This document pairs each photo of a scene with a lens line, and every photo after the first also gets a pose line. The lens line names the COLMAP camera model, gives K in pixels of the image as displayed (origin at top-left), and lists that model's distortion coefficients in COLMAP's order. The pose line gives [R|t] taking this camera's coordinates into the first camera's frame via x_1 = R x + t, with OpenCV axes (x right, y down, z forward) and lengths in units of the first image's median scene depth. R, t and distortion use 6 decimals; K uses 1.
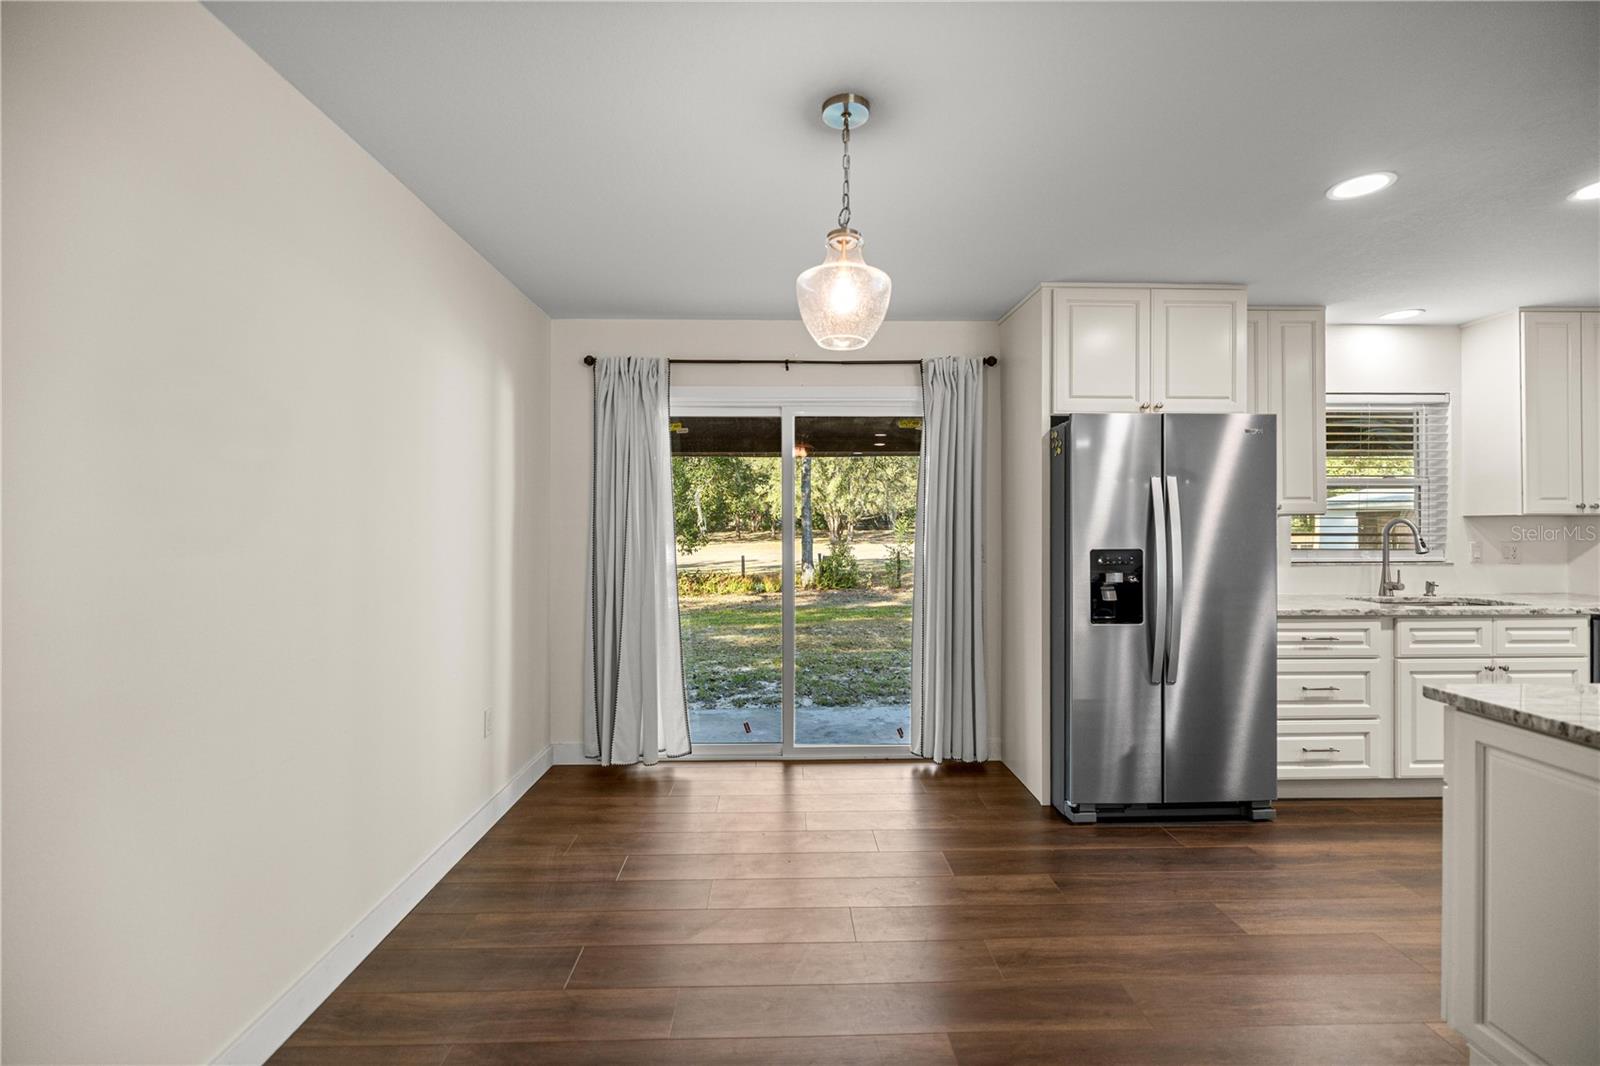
lens RADIAL K [[671.3, 0, 805.5], [0, 671.3, 528.5], [0, 0, 1]] dist [0.000303, -0.000092]
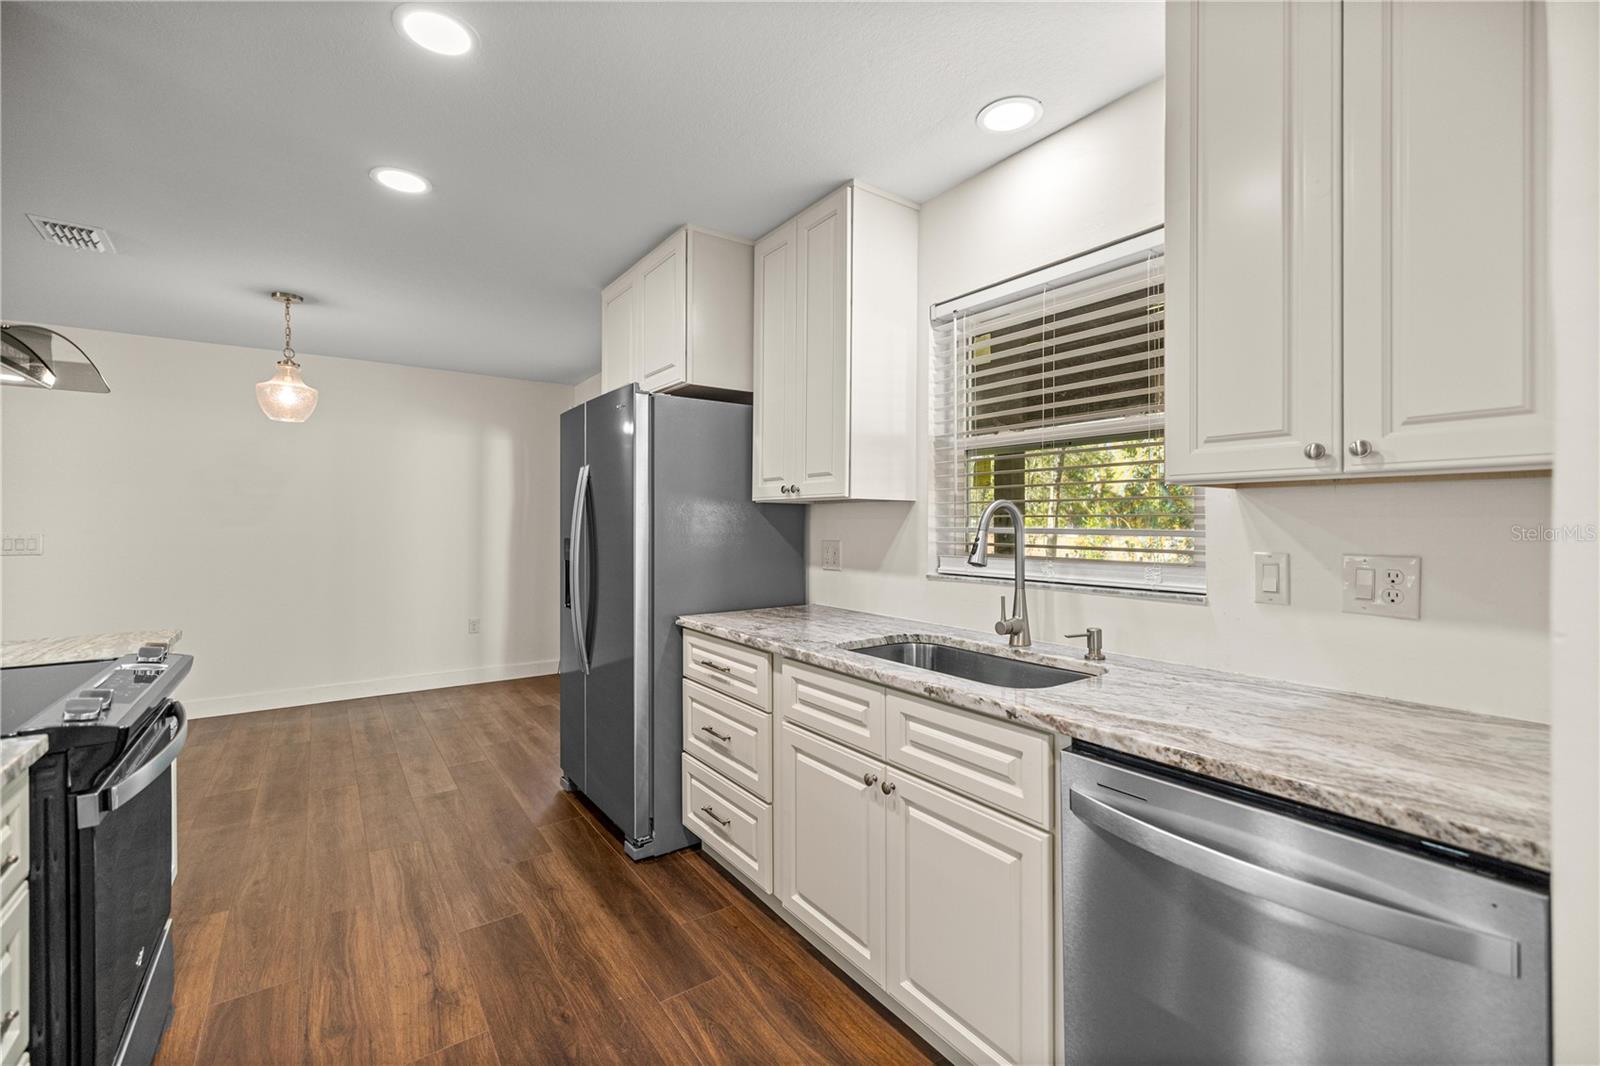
lens RADIAL K [[671.3, 0, 809.1], [0, 671.3, 520.6], [0, 0, 1]] dist [0.000303, -0.000092]
pose [[0.565556, -0.000168, -0.824710, 1.273678], [-0.005321, 0.999978, -0.003853, 0.004383], [0.824693, 0.006568, 0.565543, 0.585246]]
